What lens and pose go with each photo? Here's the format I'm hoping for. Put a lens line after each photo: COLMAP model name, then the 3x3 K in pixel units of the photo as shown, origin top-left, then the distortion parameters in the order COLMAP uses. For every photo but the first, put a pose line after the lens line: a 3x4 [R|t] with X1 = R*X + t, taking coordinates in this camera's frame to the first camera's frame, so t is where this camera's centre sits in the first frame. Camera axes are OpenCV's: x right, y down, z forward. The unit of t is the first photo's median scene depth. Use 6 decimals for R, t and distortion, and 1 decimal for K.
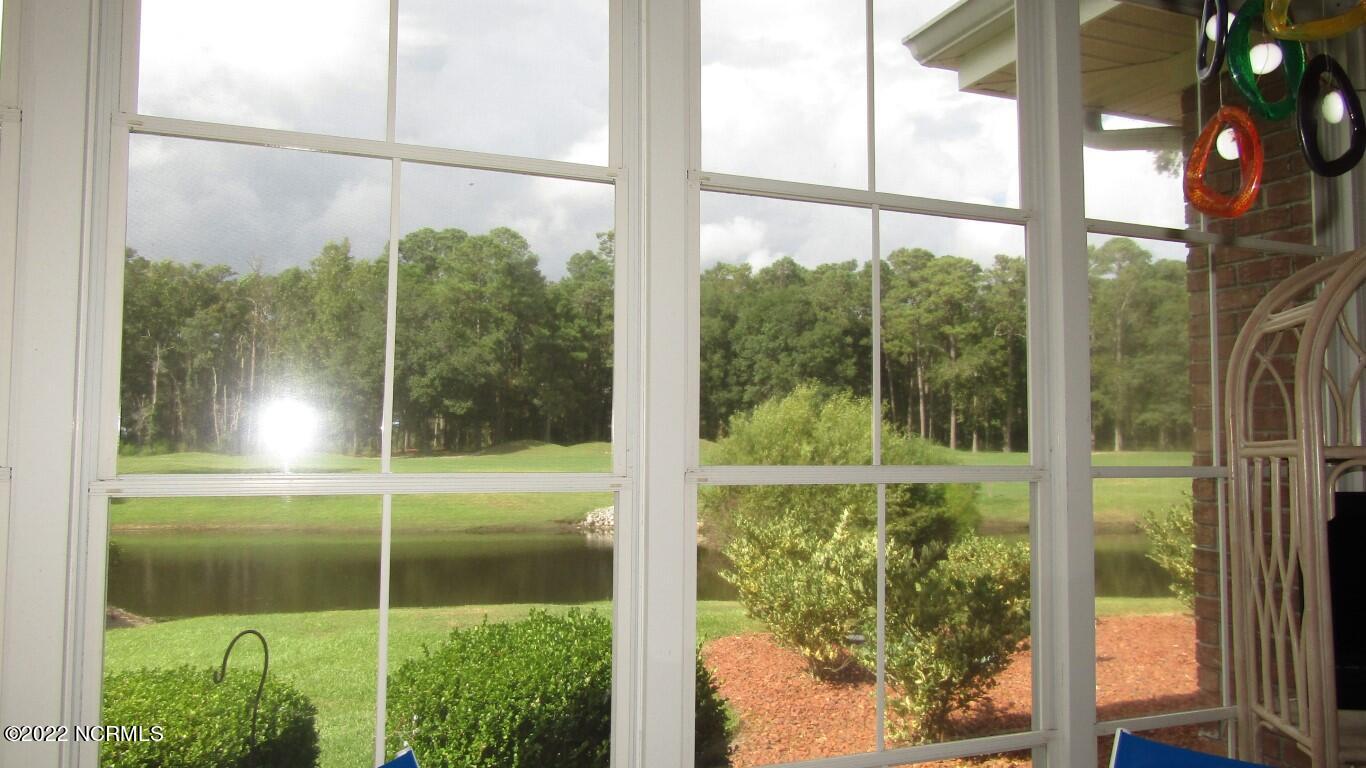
lens RADIAL K [[964.0, 0, 707.8], [0, 964.0, 386.6], [0, 0, 1]] dist [-0.019955, 0.013955]
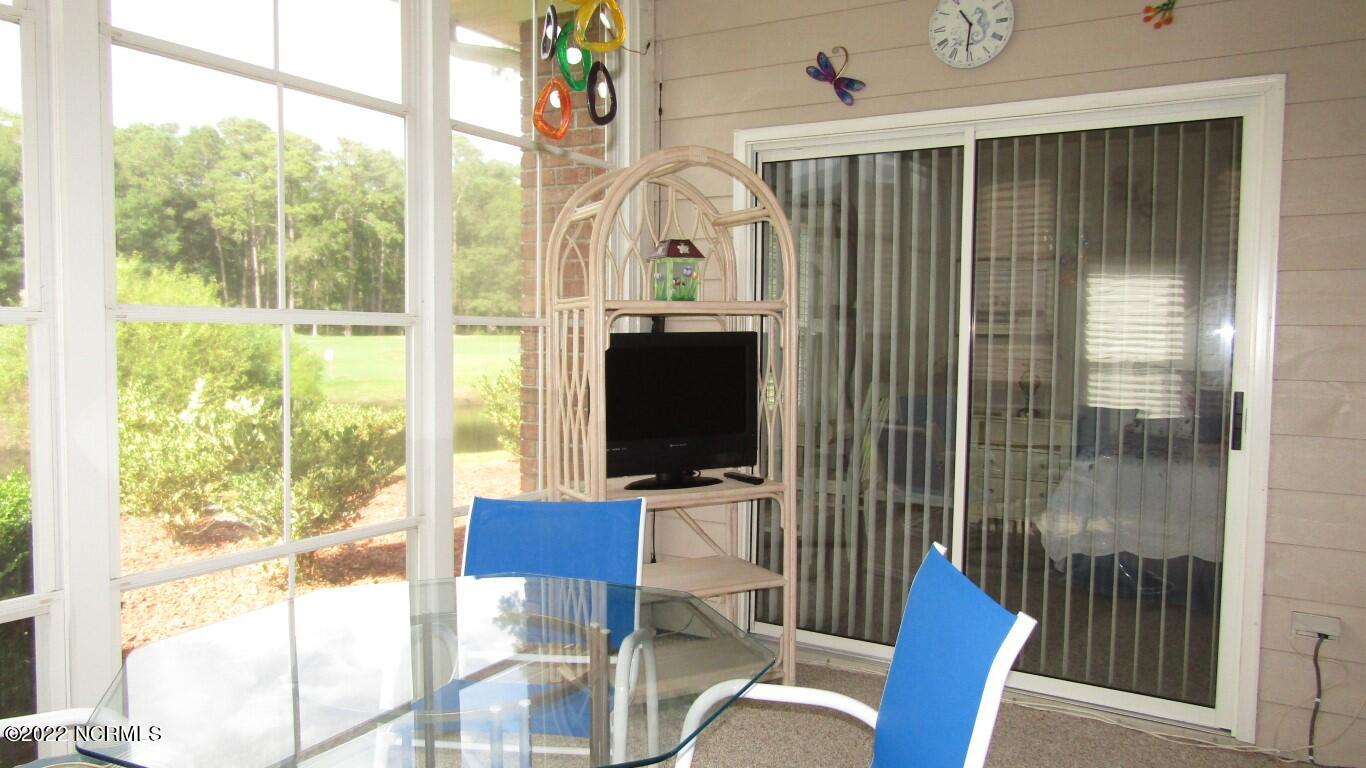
lens RADIAL K [[964.0, 0, 683.1], [0, 964.0, 384.7], [0, 0, 1]] dist [-0.019955, 0.013955]
pose [[0.801909, -0.028077, 0.596786, -0.059816], [-0.040399, 0.994061, 0.101052, 0.015393], [-0.596078, -0.105144, 0.796012, -0.106501]]
